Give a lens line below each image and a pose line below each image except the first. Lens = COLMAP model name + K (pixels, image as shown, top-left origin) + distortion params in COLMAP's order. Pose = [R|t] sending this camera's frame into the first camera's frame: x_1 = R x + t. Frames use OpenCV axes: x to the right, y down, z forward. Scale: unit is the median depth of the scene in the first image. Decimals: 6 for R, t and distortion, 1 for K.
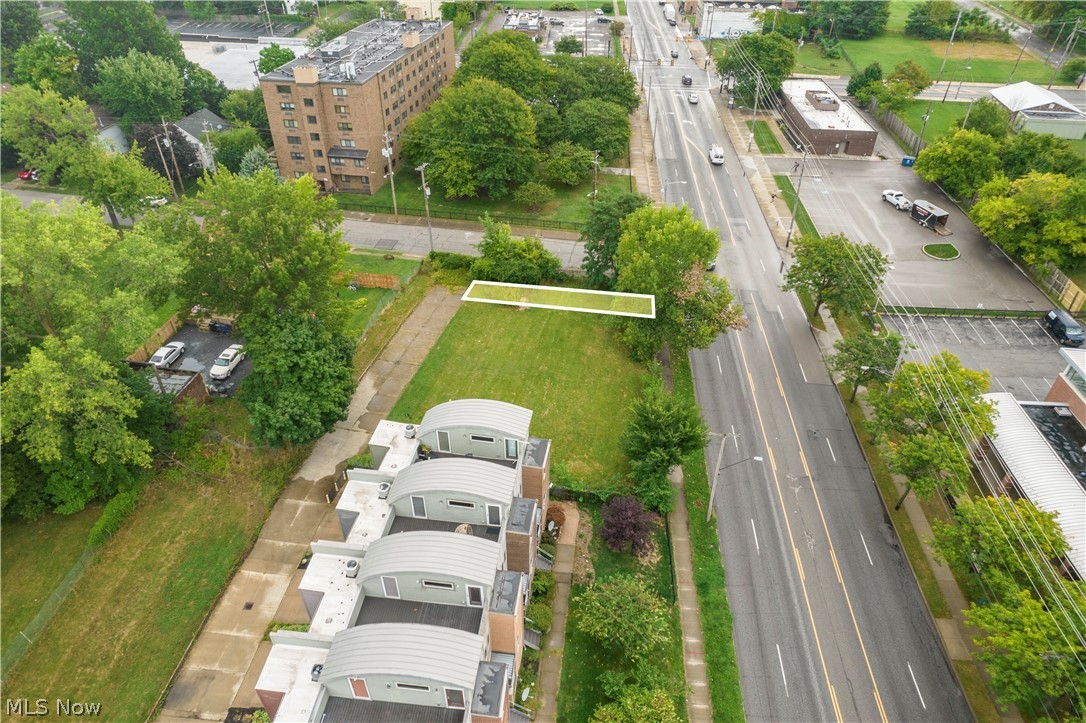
lens RADIAL K [[696.2, 0, 544.5], [0, 696.2, 362.9], [0, 0, 1]] dist [-0.078917, 0.074829]
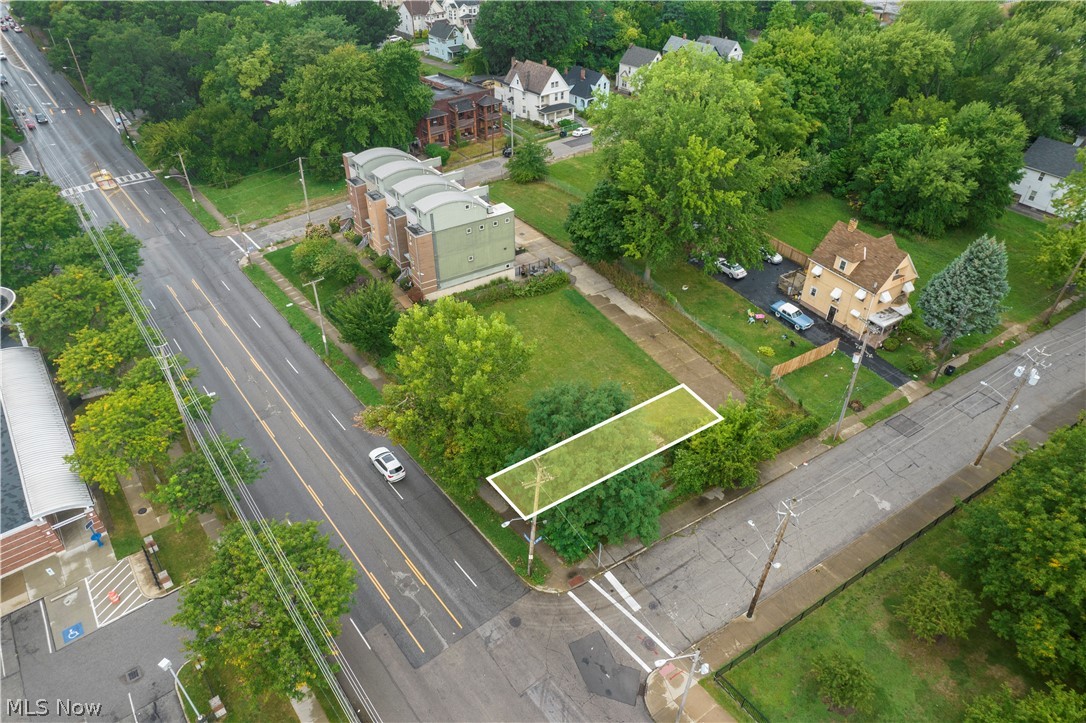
lens RADIAL K [[696.2, 0, 544.5], [0, 696.2, 362.9], [0, 0, 1]] dist [-0.078917, 0.074829]
pose [[-0.737514, 0.397796, -0.545739, 0.363604], [-0.411353, 0.376281, 0.830181, -0.573421], [0.535594, 0.836762, -0.113878, 0.764075]]
